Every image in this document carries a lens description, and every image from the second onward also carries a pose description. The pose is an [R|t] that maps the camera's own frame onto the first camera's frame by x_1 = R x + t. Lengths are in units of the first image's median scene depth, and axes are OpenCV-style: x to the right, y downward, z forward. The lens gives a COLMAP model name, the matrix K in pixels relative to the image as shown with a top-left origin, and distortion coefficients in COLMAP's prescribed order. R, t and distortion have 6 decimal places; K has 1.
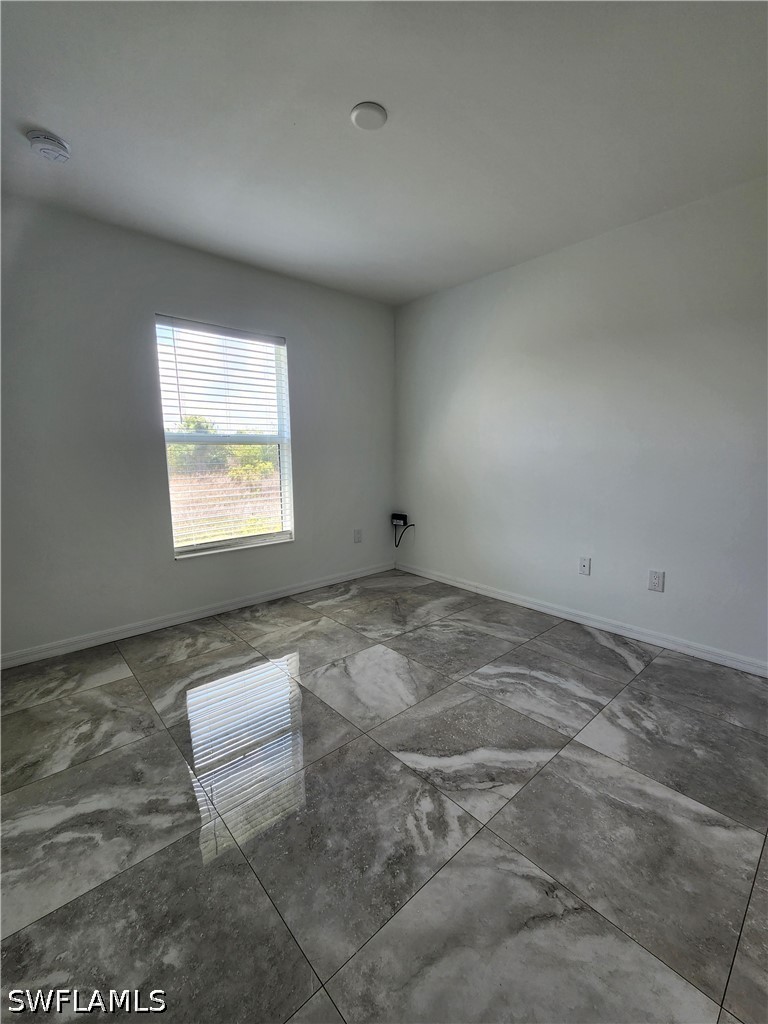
lens RADIAL K [[420.3, 0, 384.0], [0, 420.3, 512.0], [0, 0, 1]] dist [-0.001323, -0.000060]
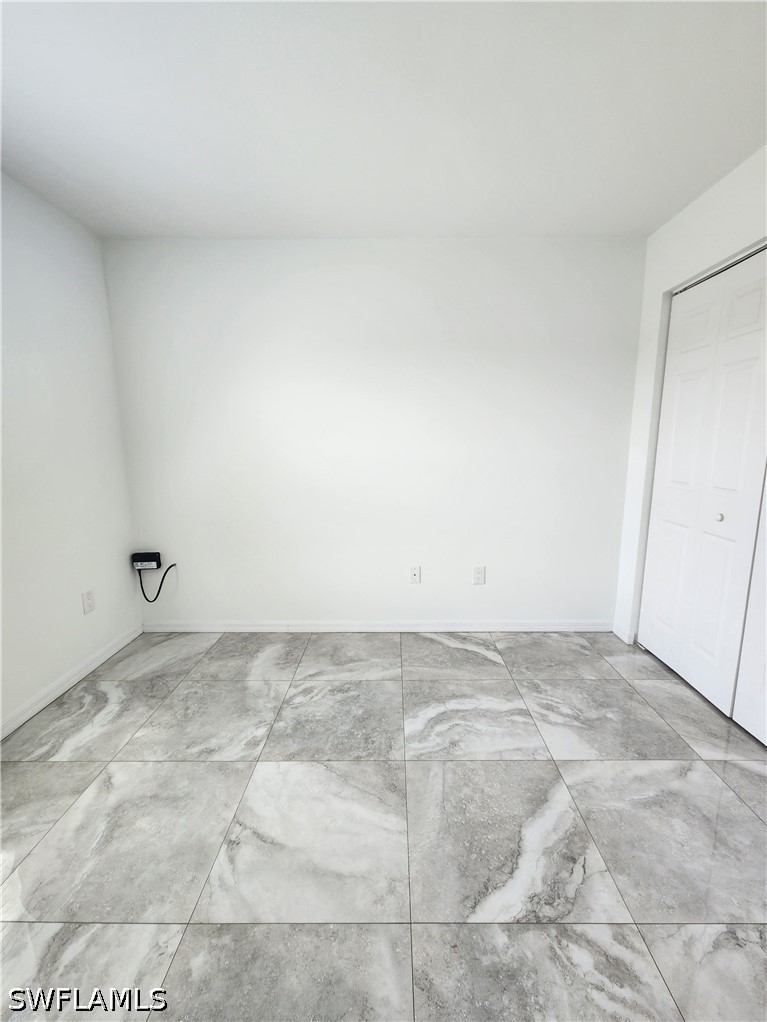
lens RADIAL K [[432.9, 0, 383.5], [0, 432.9, 511.0], [0, 0, 1]] dist [0.002135, -0.000607]
pose [[0.673322, -0.117686, 0.729923, -0.350046], [0.108910, 0.992268, 0.059520, -0.104308], [-0.731284, 0.039420, 0.680933, 0.399401]]
